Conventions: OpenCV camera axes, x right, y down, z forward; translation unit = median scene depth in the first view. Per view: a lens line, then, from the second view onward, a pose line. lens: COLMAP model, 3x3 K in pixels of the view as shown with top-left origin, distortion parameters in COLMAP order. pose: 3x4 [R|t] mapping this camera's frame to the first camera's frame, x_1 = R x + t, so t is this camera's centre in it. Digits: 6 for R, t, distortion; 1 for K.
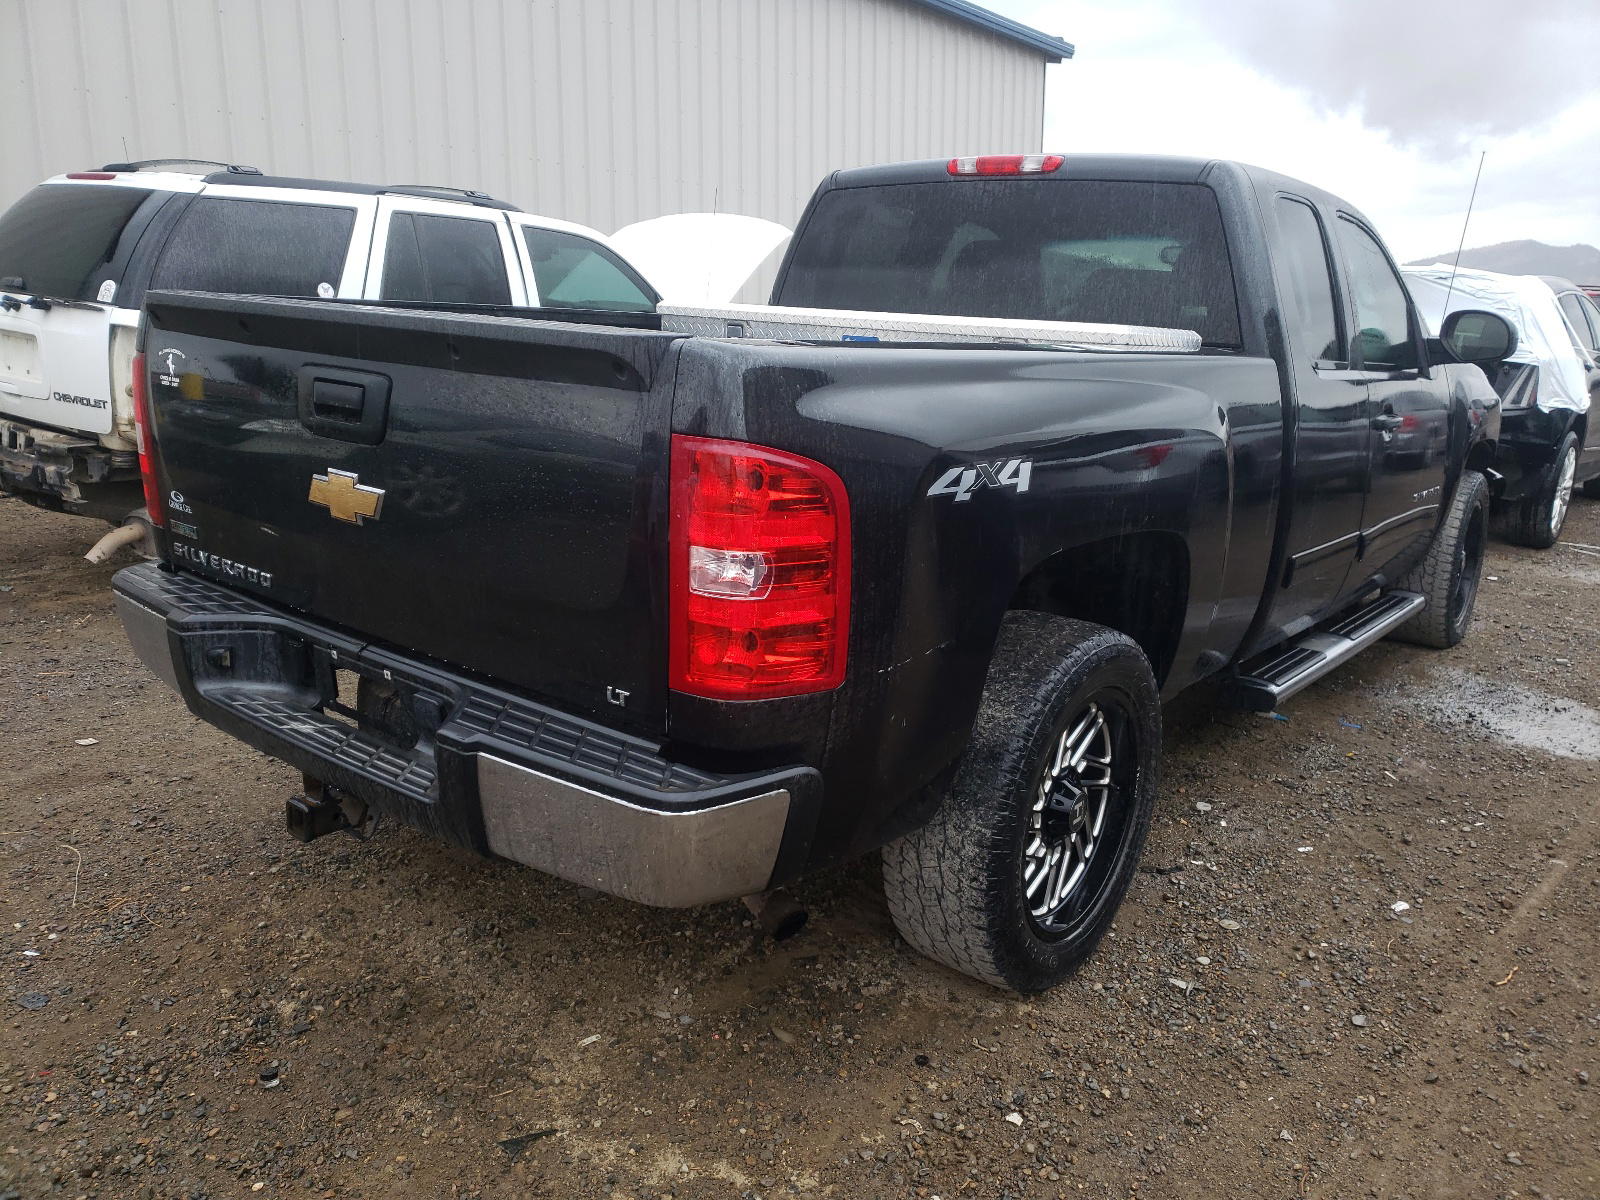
lens RADIAL K [[1236.7, 0, 800.0], [0, 1236.7, 600.0], [0, 0, 1]] dist [0.003863, 0.002474]
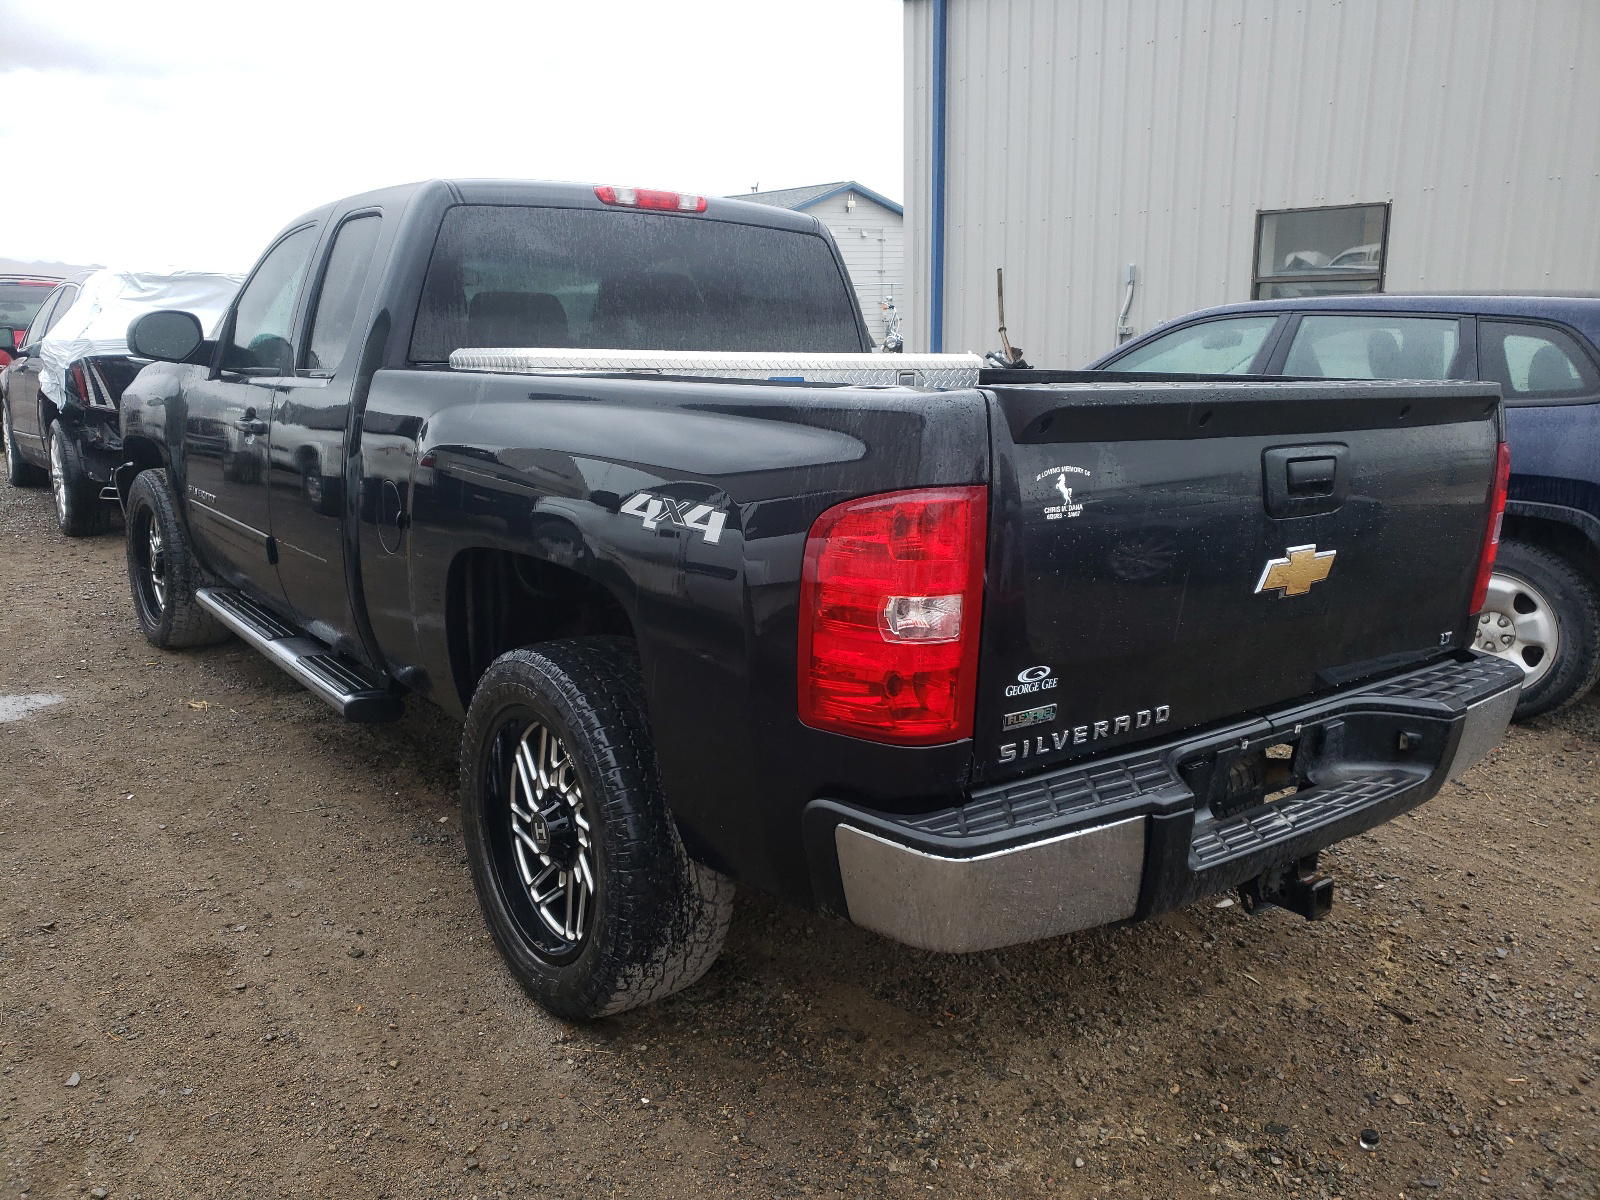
lens RADIAL K [[1234.3, 0, 800.0], [0, 1234.3, 600.0], [0, 0, 1]] dist [0.031075, -0.001118]
pose [[0.249531, -0.246151, 0.936560, -1.231555], [0.228473, 0.954815, 0.190076, -0.299565], [-0.941028, 0.166549, 0.294494, 0.945121]]
